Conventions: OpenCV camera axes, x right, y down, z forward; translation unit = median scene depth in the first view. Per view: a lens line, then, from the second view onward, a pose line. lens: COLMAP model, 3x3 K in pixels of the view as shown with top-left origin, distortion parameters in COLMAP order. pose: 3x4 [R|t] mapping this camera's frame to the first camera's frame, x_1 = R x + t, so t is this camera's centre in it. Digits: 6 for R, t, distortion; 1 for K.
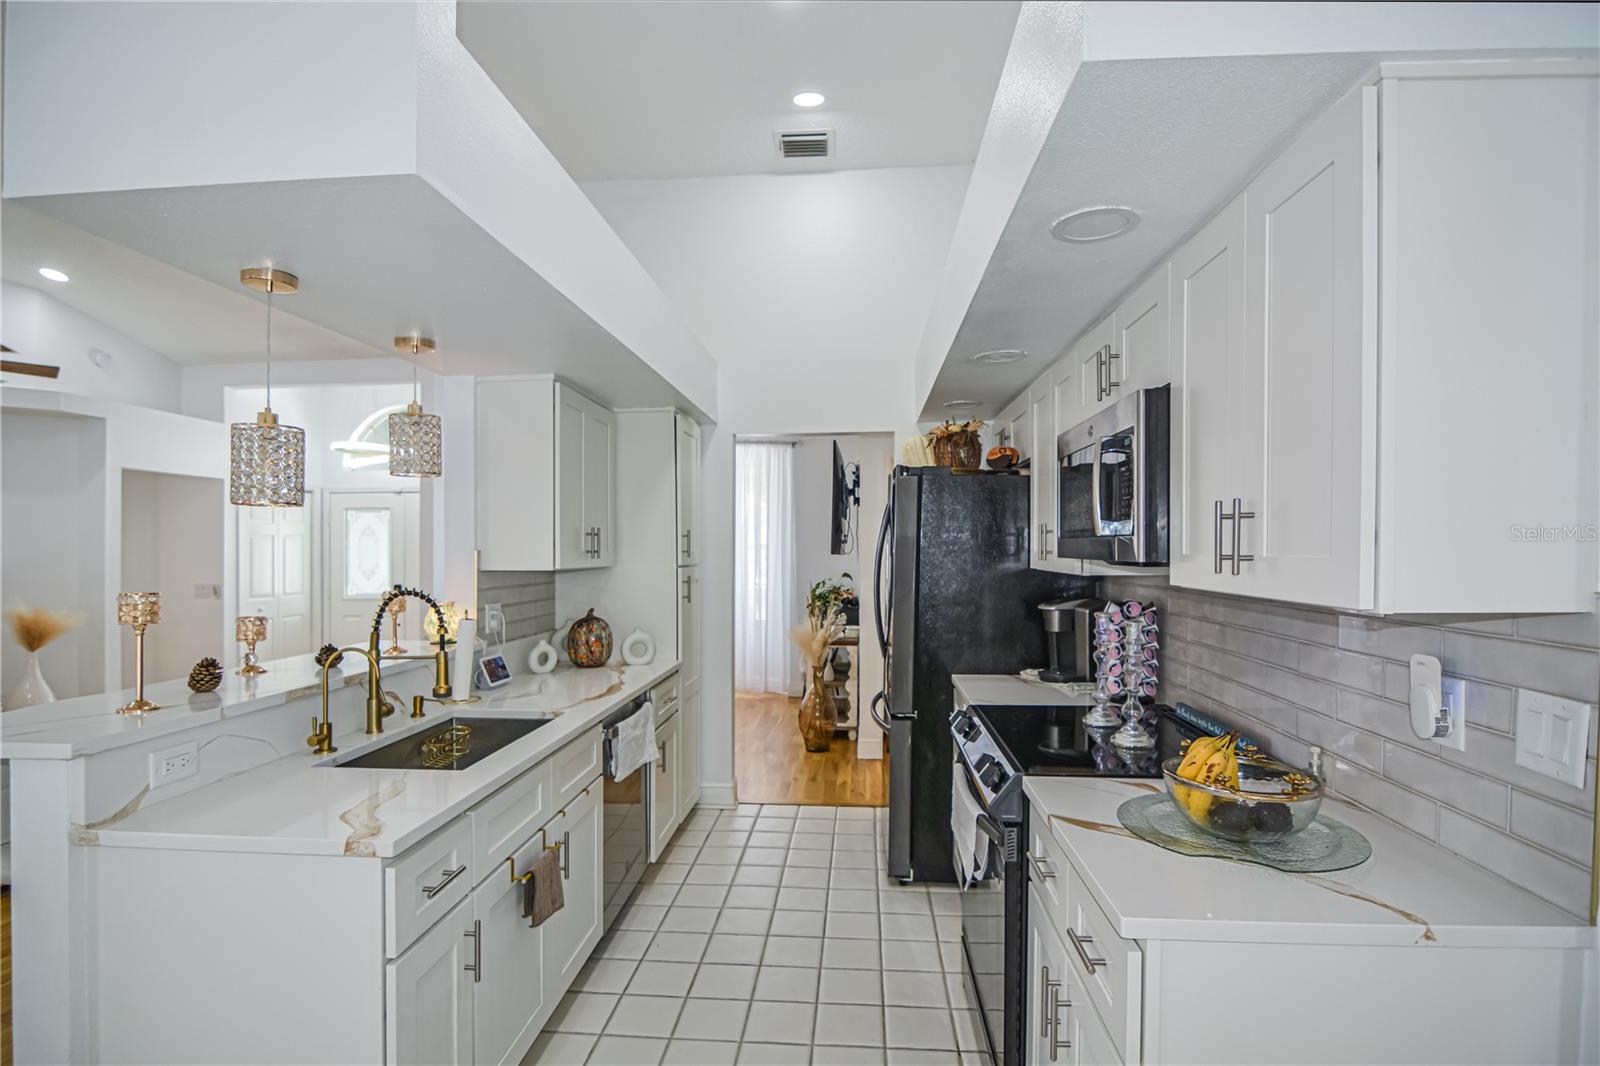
lens RADIAL K [[765.1, 0, 796.4], [0, 765.1, 545.9], [0, 0, 1]] dist [-0.013047, -0.000559]
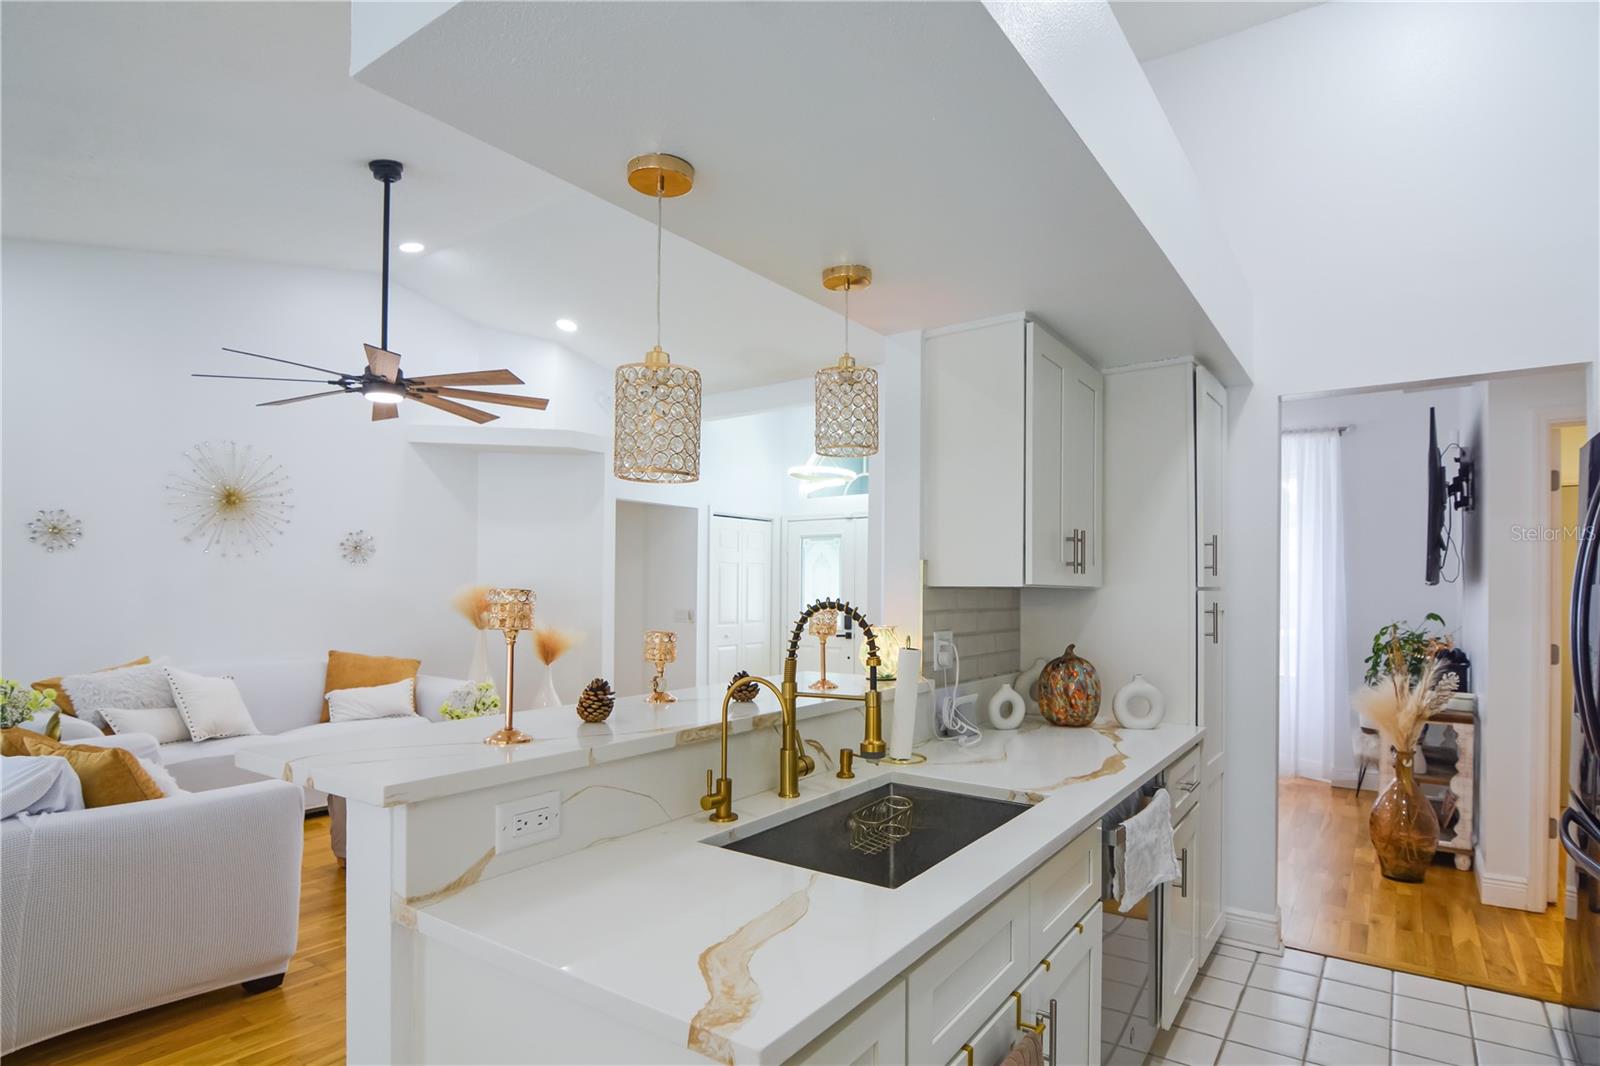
lens RADIAL K [[846.9, 0, 818.0], [0, 846.9, 578.2], [0, 0, 1]] dist [-0.009505, -0.010483]
pose [[0.865964, 0.003518, -0.500094, -0.087596], [-0.006619, 0.999968, -0.004427, 0.027888], [0.500063, 0.007144, 0.865960, 0.217526]]
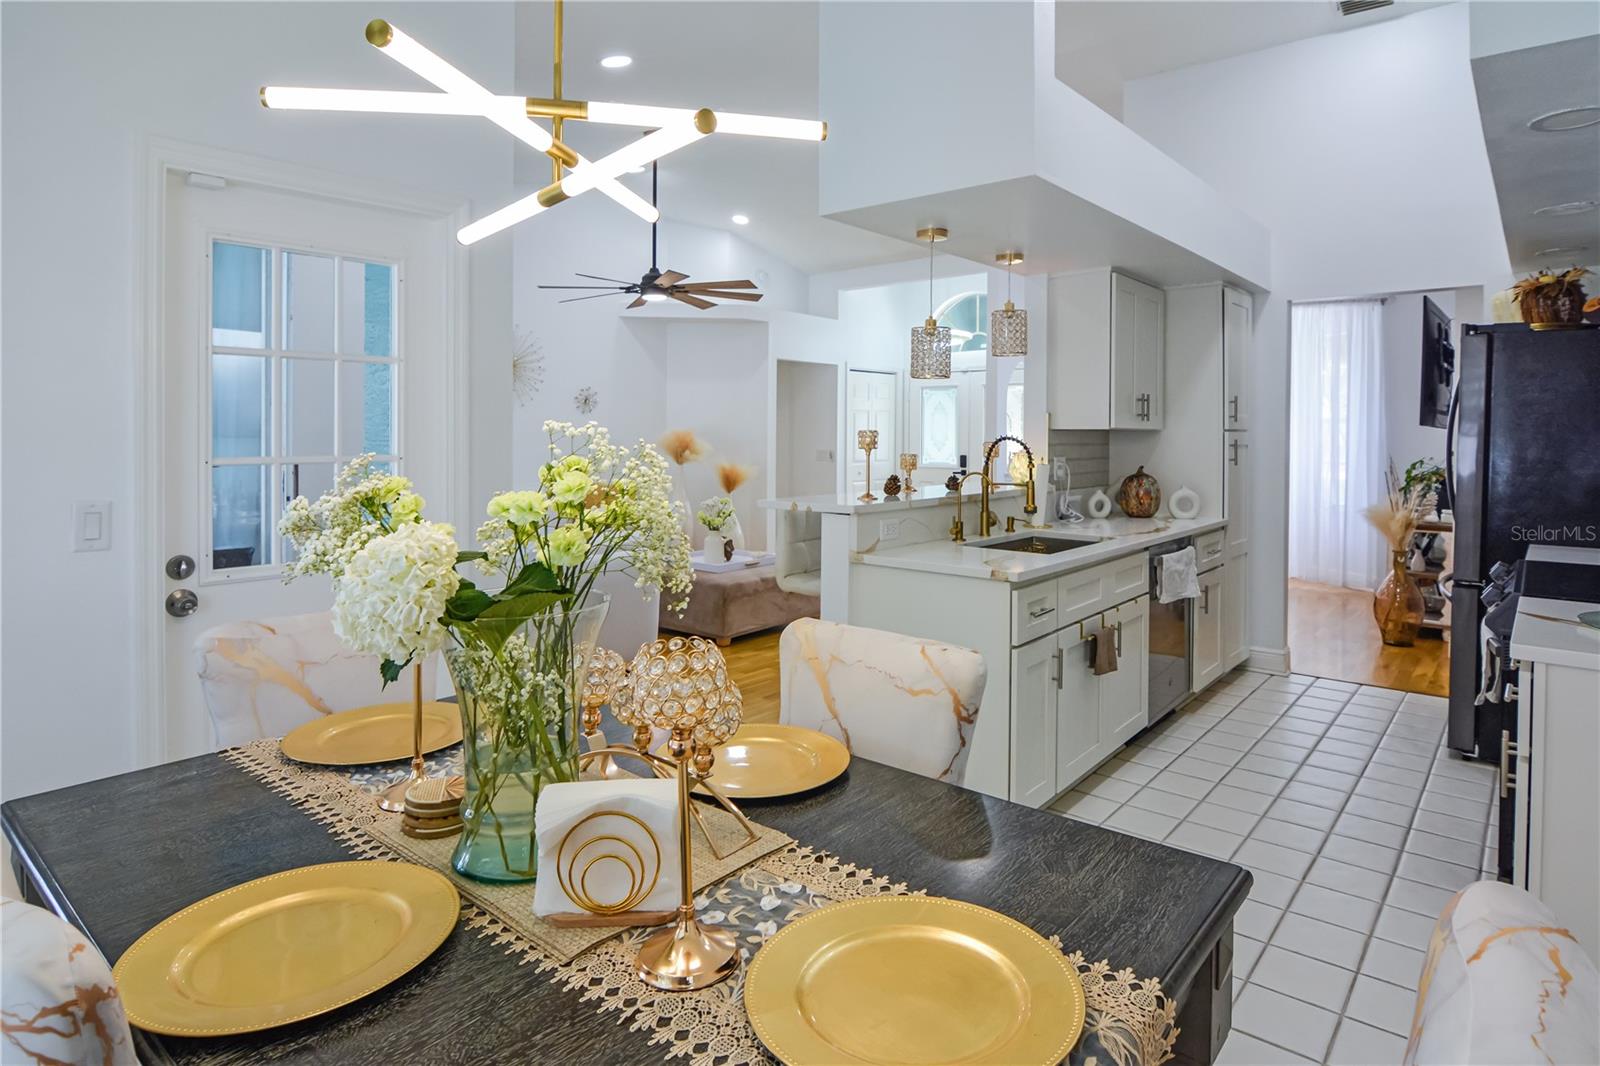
lens RADIAL K [[846.9, 0, 845.8], [0, 846.9, 433.2], [0, 0, 1]] dist [-0.009505, -0.010483]
pose [[0.824640, 0.008971, -0.565586, 0.090438], [-0.005293, 0.999953, 0.008143, 0.028396], [0.565632, -0.003722, 0.824649, -0.323393]]
